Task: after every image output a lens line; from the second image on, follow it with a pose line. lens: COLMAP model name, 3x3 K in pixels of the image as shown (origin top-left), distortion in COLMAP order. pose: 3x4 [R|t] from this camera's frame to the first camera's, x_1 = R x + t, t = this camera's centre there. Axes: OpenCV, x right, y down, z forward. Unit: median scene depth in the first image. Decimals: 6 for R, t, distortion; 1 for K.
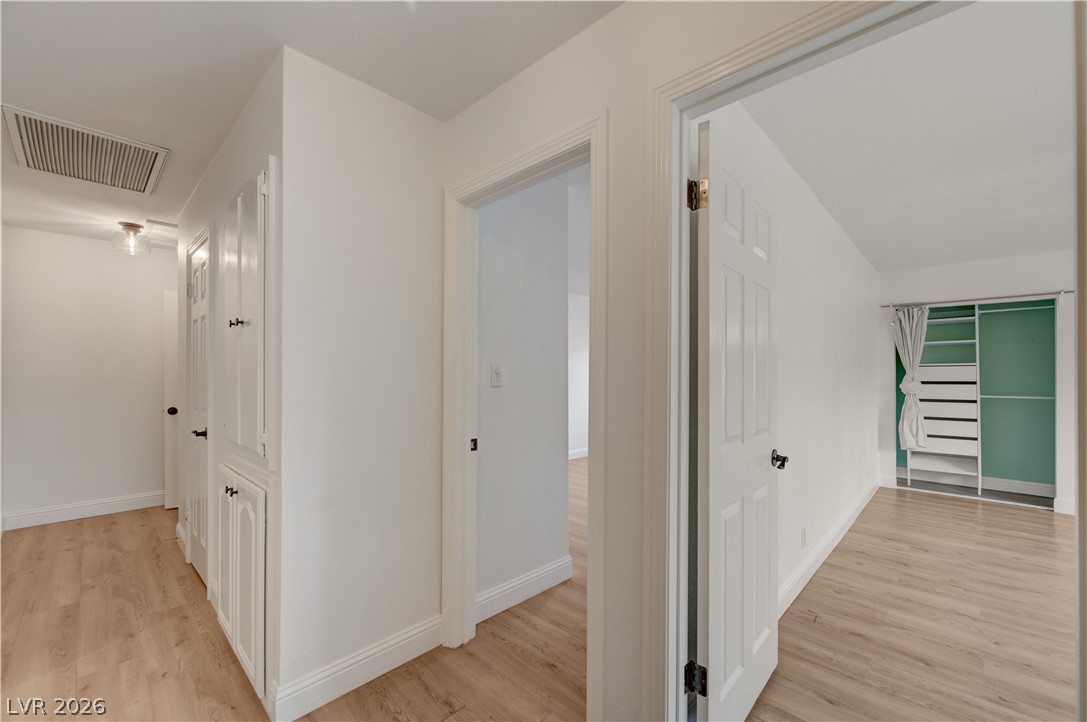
lens RADIAL K [[438.4, 0, 548.3], [0, 438.4, 373.7], [0, 0, 1]] dist [-0.001480, 0.000419]
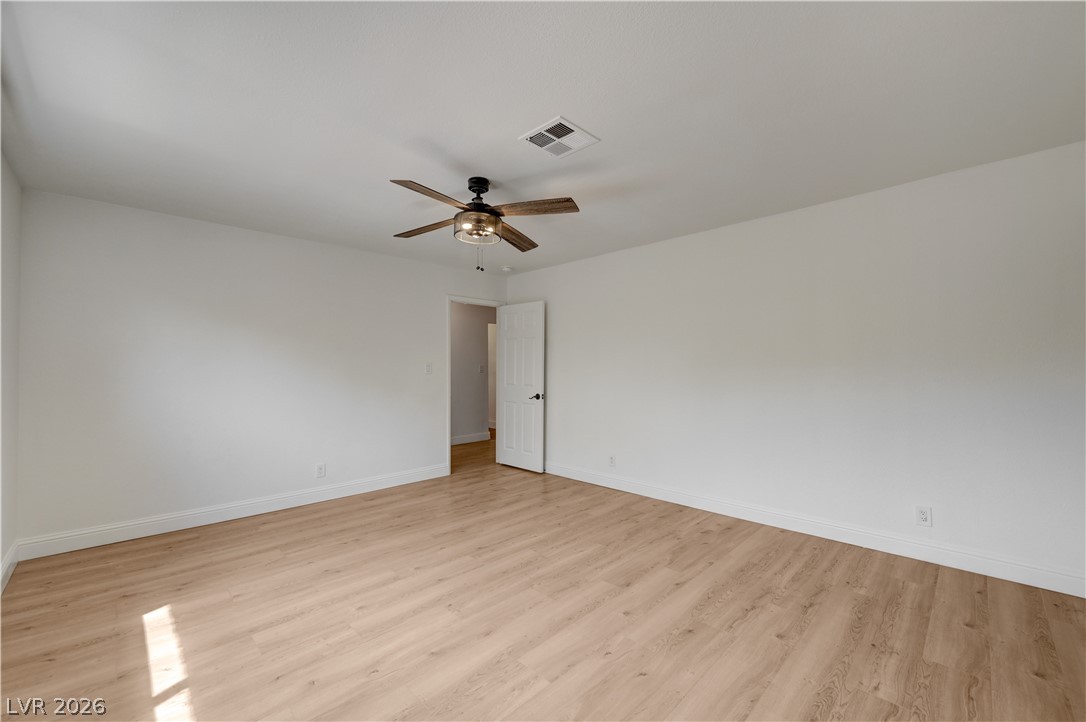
lens RADIAL K [[438.0, 0, 547.8], [0, 438.0, 373.7], [0, 0, 1]] dist [-0.001480, 0.000419]
pose [[-0.024343, 0.007403, -0.999676, 1.285795], [0.006979, 0.999949, 0.007235, 0.011247], [0.999679, -0.006800, -0.024394, 0.443870]]
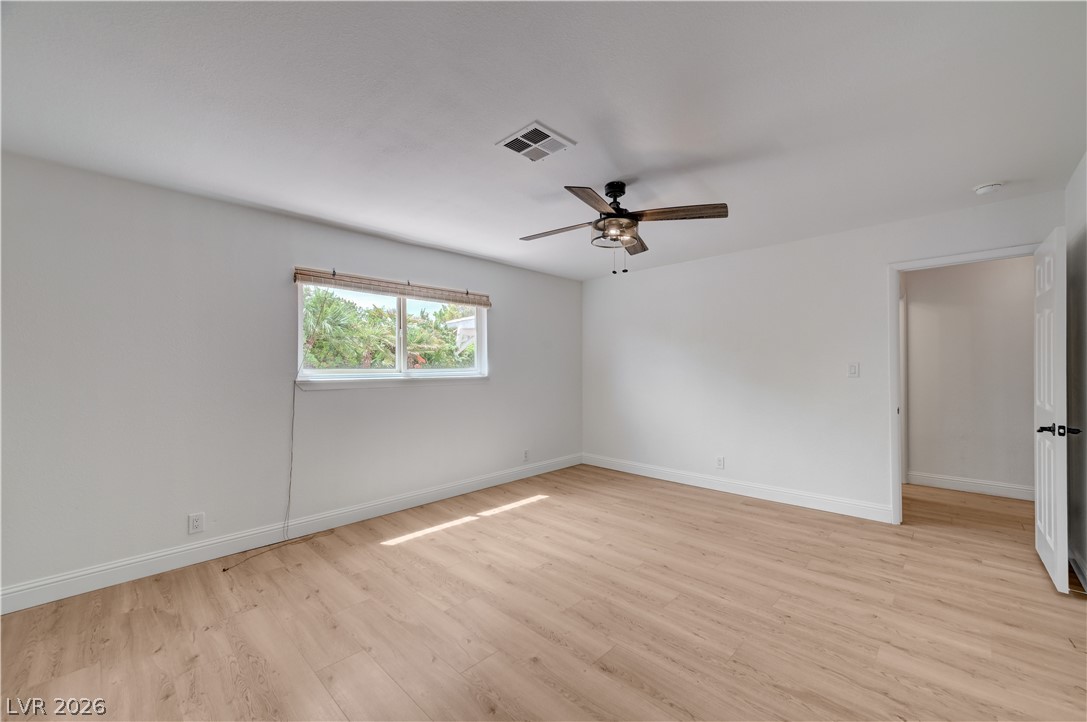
lens RADIAL K [[428.0, 0, 546.7], [0, 428.0, 370.2], [0, 0, 1]] dist [0.003322, 0.000167]
pose [[-0.999928, -0.001104, 0.011980, 0.801104], [-0.001131, 0.999997, -0.002269, 0.006968], [-0.011977, -0.002282, -0.999926, 0.909810]]
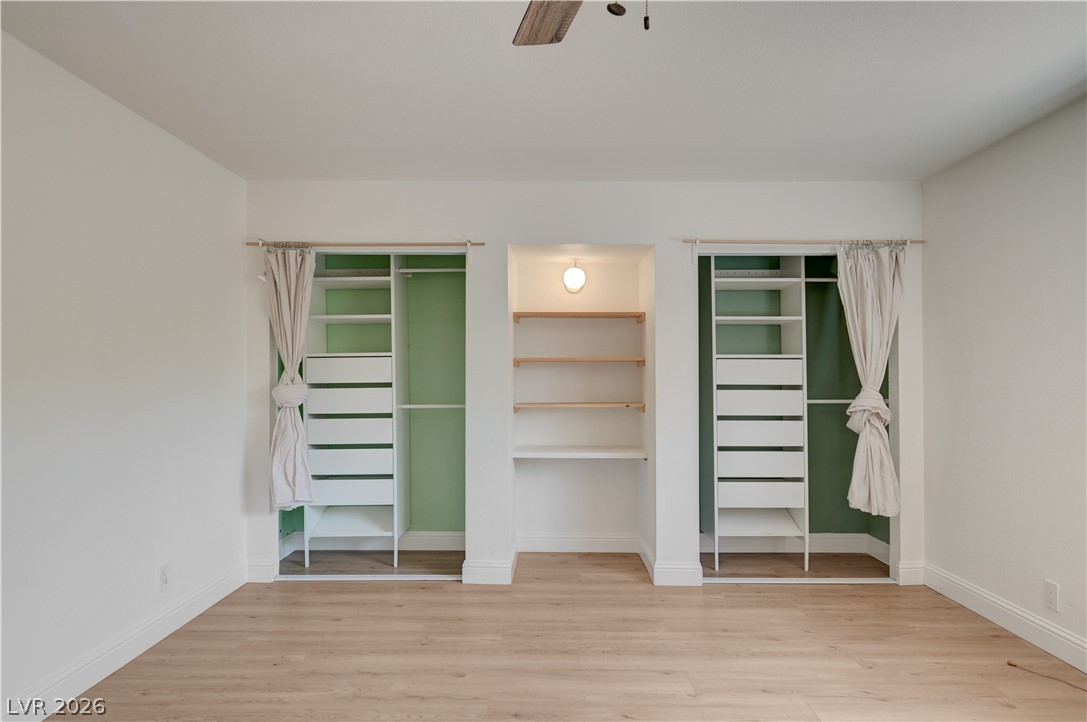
lens RADIAL K [[644.3, 0, 547.5], [0, 644.3, 376.7], [0, 0, 1]] dist [0.010212, 0.000336]
pose [[0.734731, -0.007550, 0.678317, 0.524433], [0.005033, 0.999971, 0.005678, 0.005522], [-0.678340, -0.000758, 0.734748, 0.187167]]
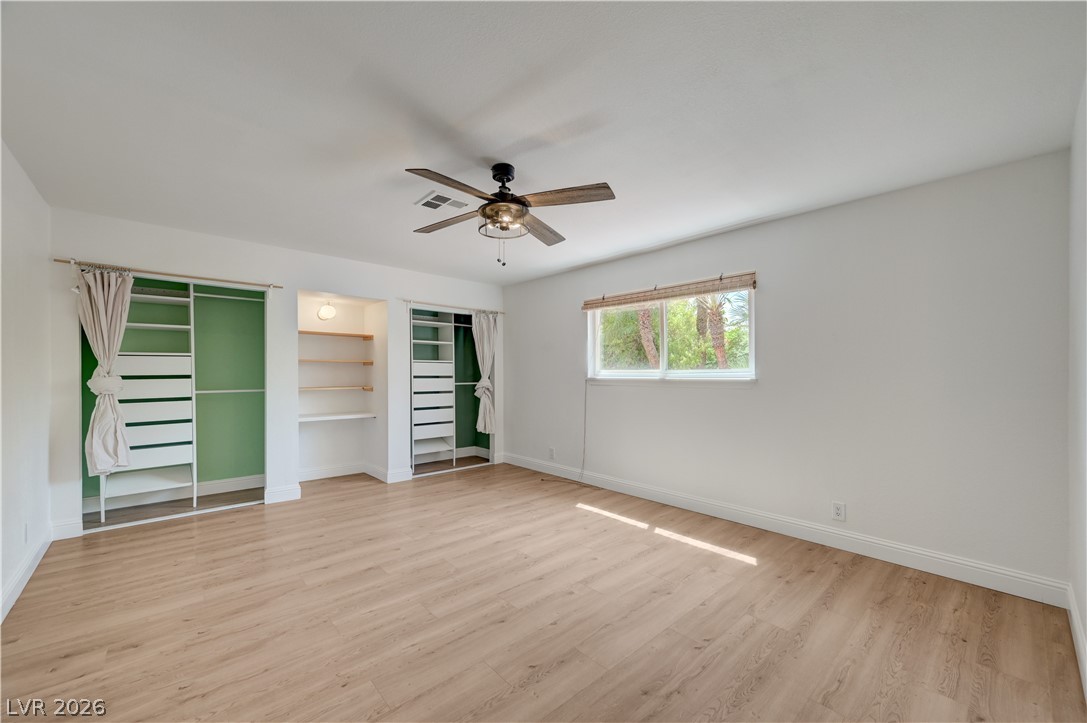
lens RADIAL K [[428.0, 0, 546.7], [0, 428.0, 370.7], [0, 0, 1]] dist [0.003322, 0.000167]
pose [[0.076631, -0.004433, 0.997050, 0.197745], [-0.004311, 0.999979, 0.004777, 0.002542], [-0.997050, -0.004665, 0.076610, 0.246089]]
